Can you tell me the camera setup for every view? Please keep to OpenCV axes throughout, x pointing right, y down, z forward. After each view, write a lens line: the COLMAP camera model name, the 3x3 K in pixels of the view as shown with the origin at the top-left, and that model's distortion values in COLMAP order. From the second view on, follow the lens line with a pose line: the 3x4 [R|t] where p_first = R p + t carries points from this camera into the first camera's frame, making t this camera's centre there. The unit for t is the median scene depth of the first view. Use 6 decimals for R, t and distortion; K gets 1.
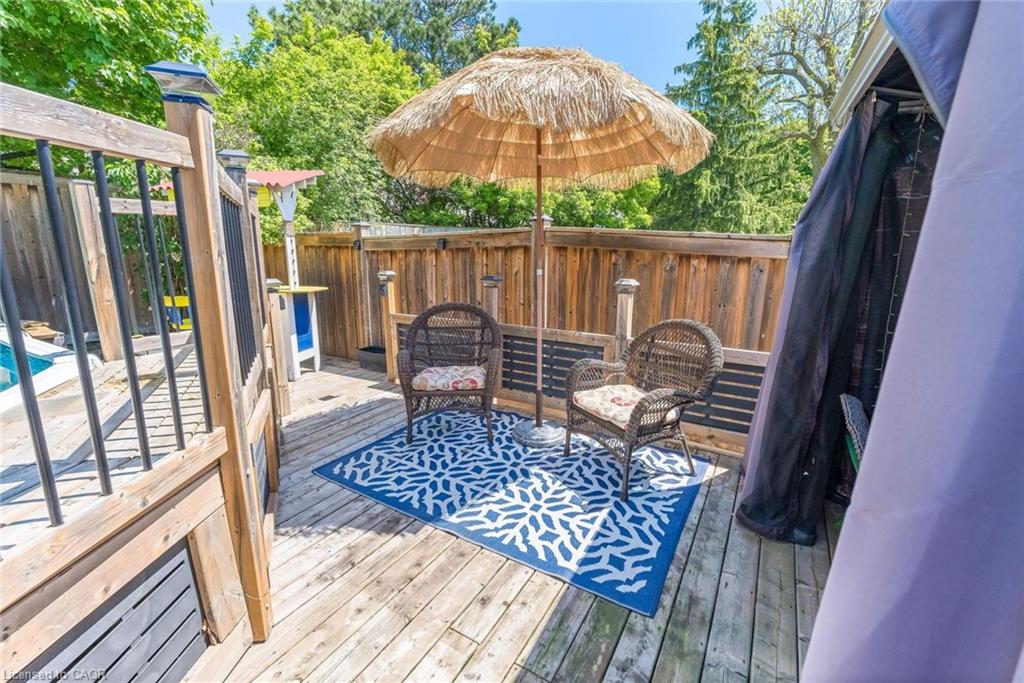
lens RADIAL K [[449.6, 0, 511.7], [0, 449.6, 339.6], [0, 0, 1]] dist [-0.005084, -0.000009]
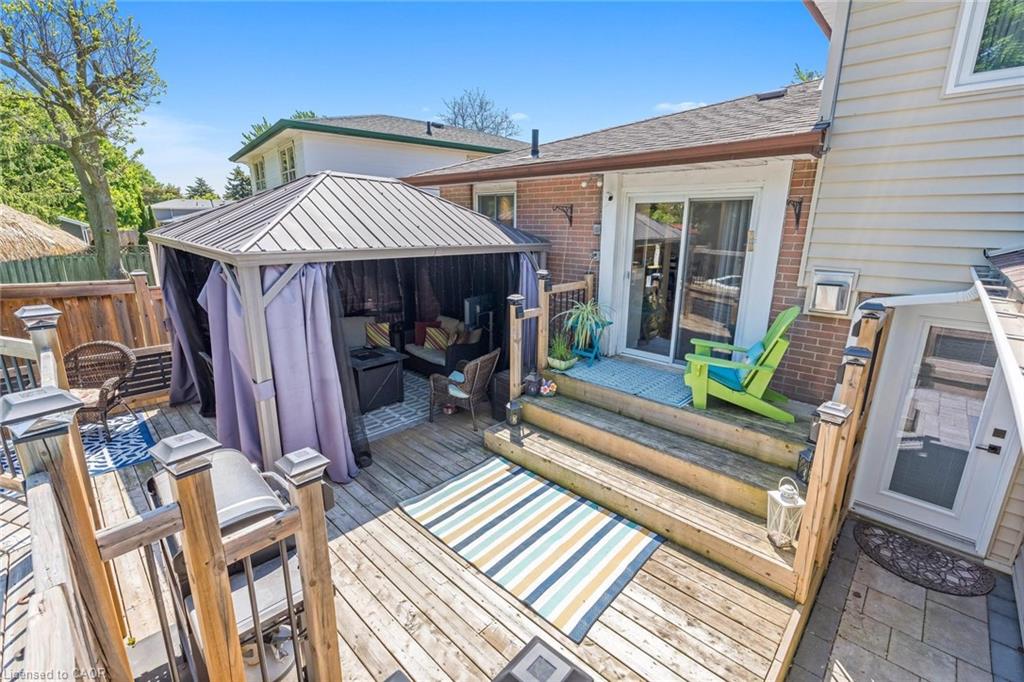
lens RADIAL K [[449.6, 0, 512.6], [0, 449.6, 339.1], [0, 0, 1]] dist [-0.005084, -0.000009]
pose [[0.229434, -0.245617, 0.941824, -0.957130], [0.198105, 0.959166, 0.201880, -0.092378], [-0.952950, 0.140261, 0.268723, -1.094464]]
